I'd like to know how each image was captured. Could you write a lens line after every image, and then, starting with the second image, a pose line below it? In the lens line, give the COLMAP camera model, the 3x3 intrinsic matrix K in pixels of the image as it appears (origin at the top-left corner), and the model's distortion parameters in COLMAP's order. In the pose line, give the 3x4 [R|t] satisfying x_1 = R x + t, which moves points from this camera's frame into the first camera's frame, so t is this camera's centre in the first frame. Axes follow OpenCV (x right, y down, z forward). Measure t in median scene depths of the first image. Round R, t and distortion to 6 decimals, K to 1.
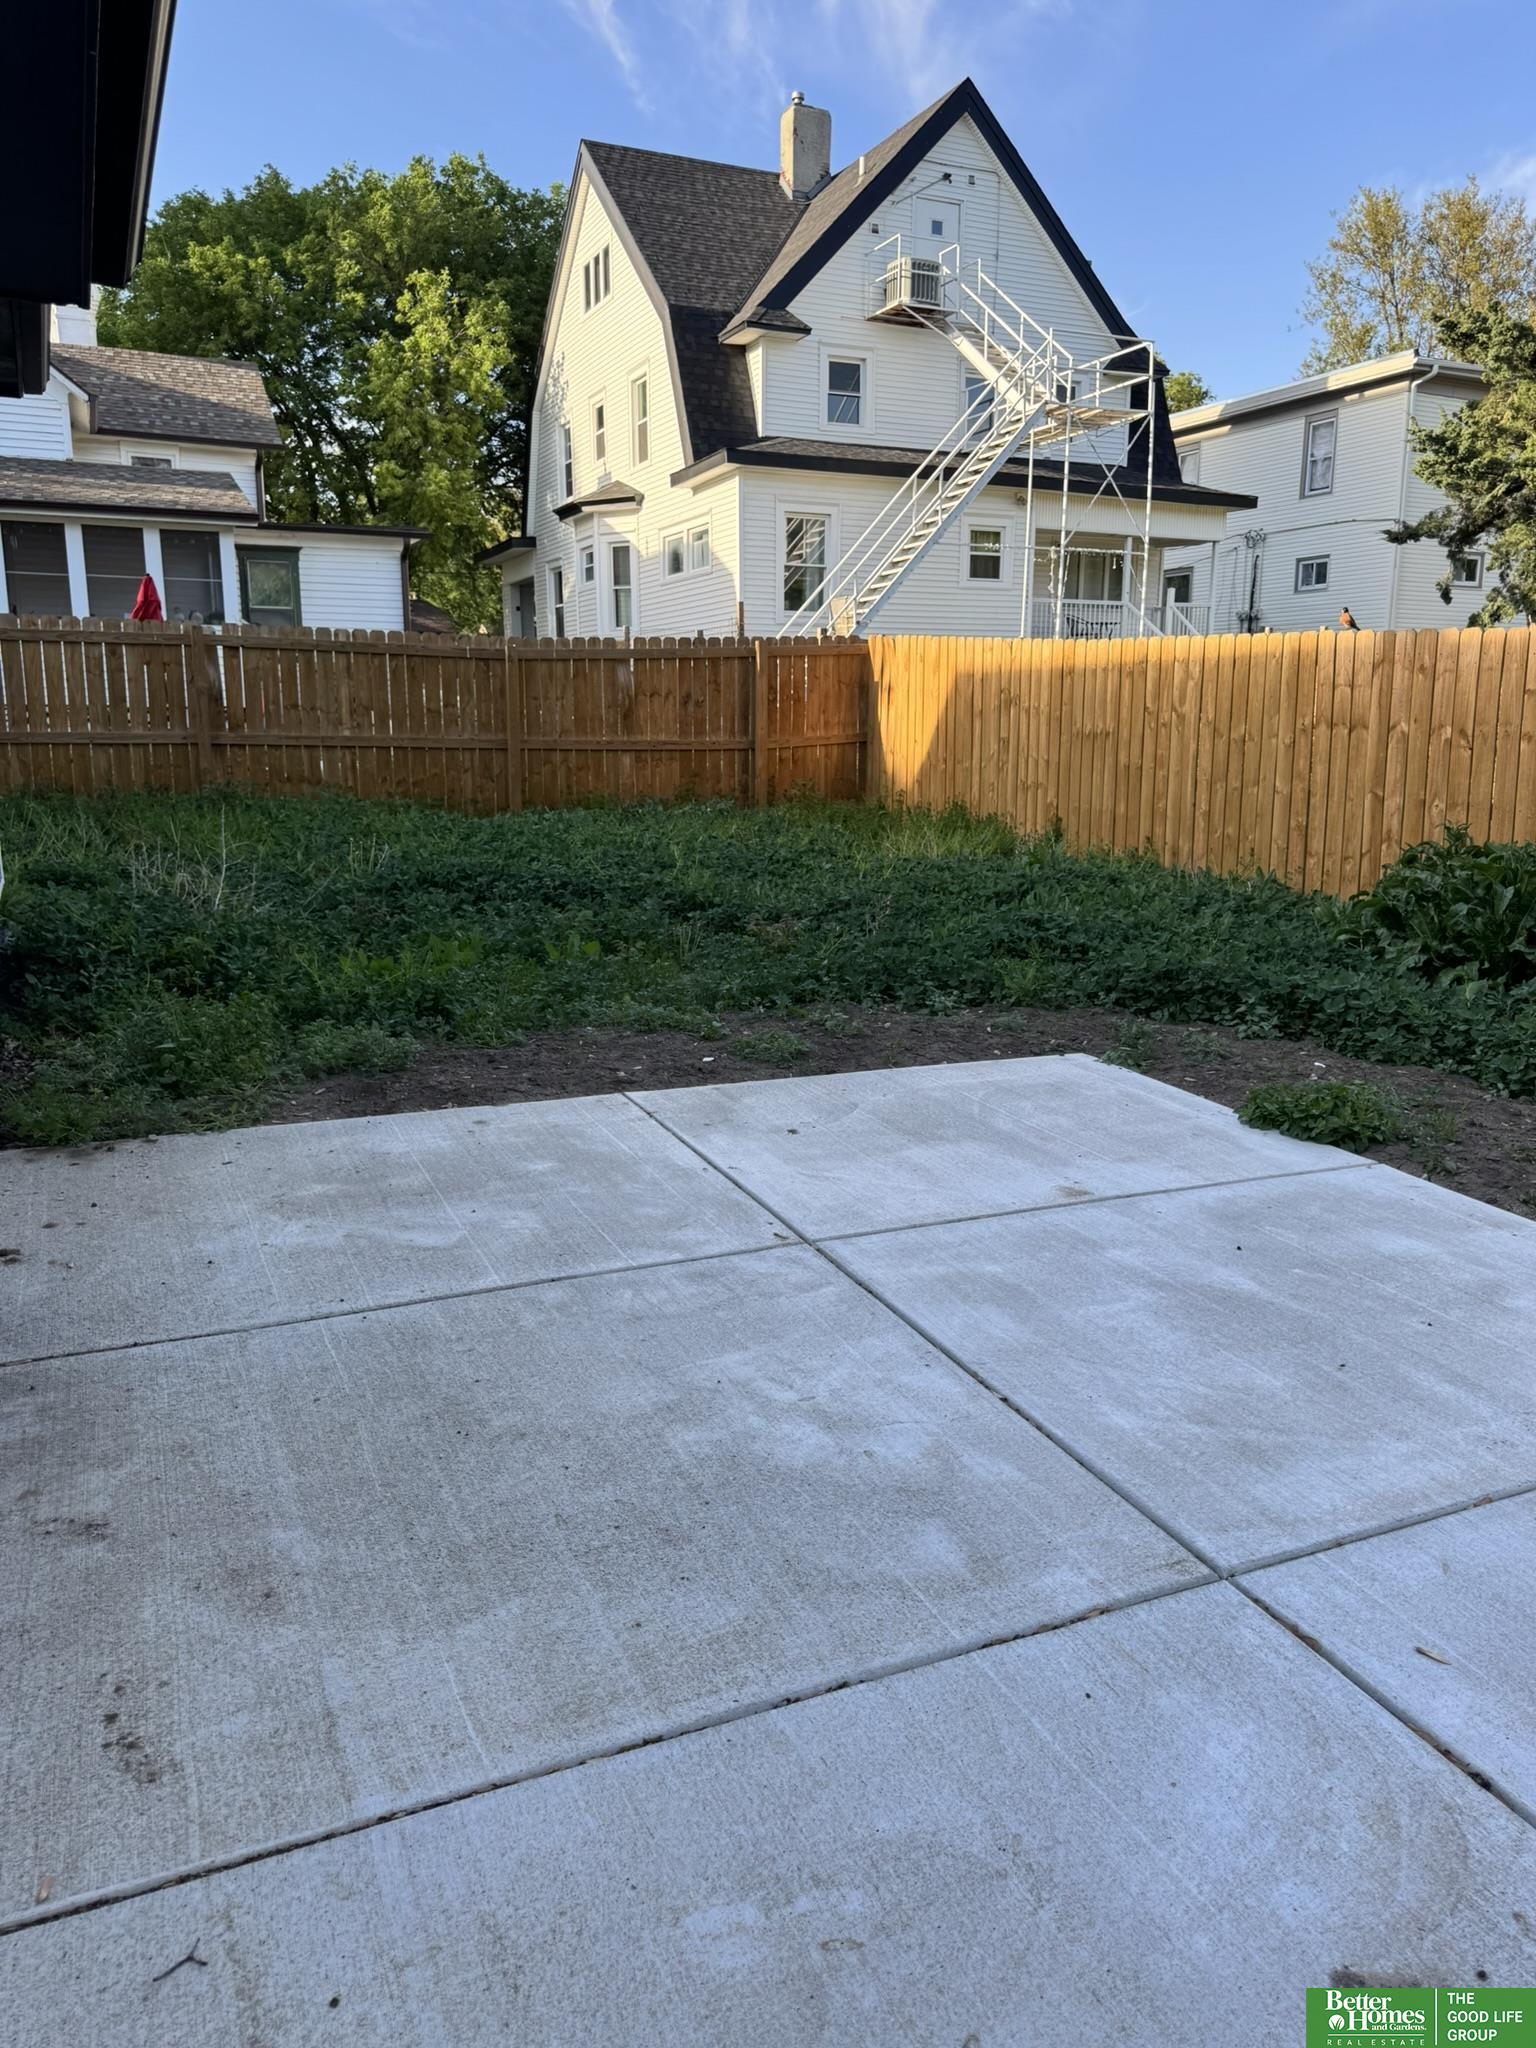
lens RADIAL K [[1493.1, 0, 768.0], [0, 1493.1, 1024.0], [0, 0, 1]] dist [0.023024, -0.050000]
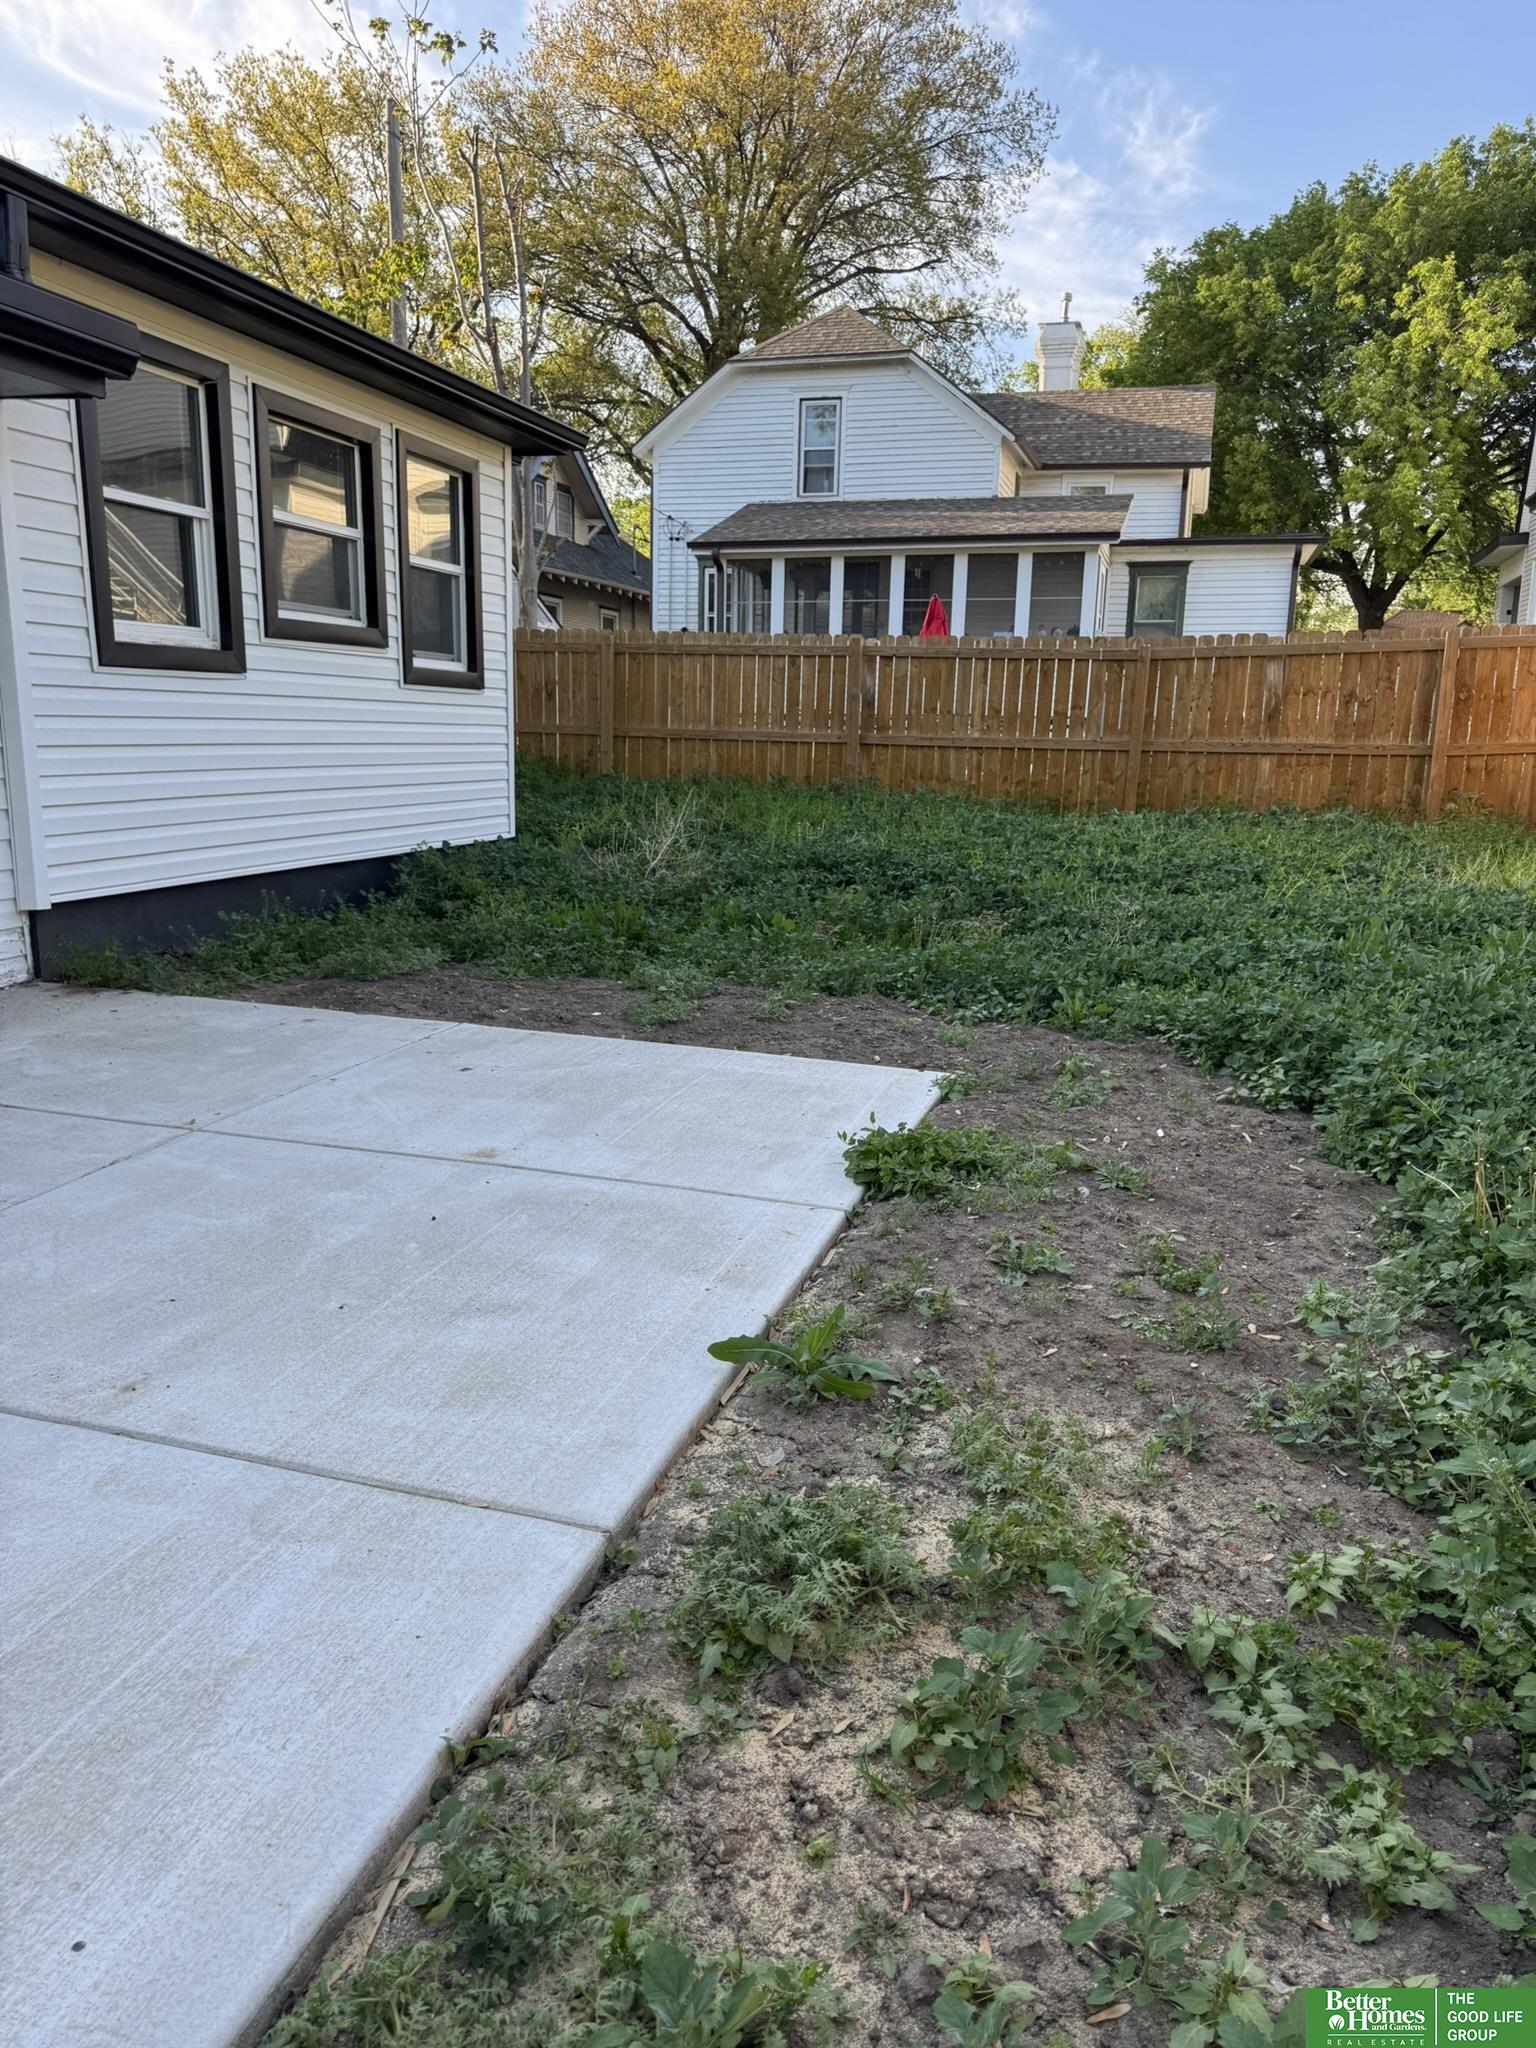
lens RADIAL K [[1422.1, 0, 765.7], [0, 1422.1, 1081.0], [0, 0, 1]] dist [-0.005587, -0.013902]
pose [[0.750575, 0.164016, -0.640106, 0.158044], [-0.138931, 0.986223, 0.089796, -0.008334], [0.646015, 0.021532, 0.763021, 0.061818]]
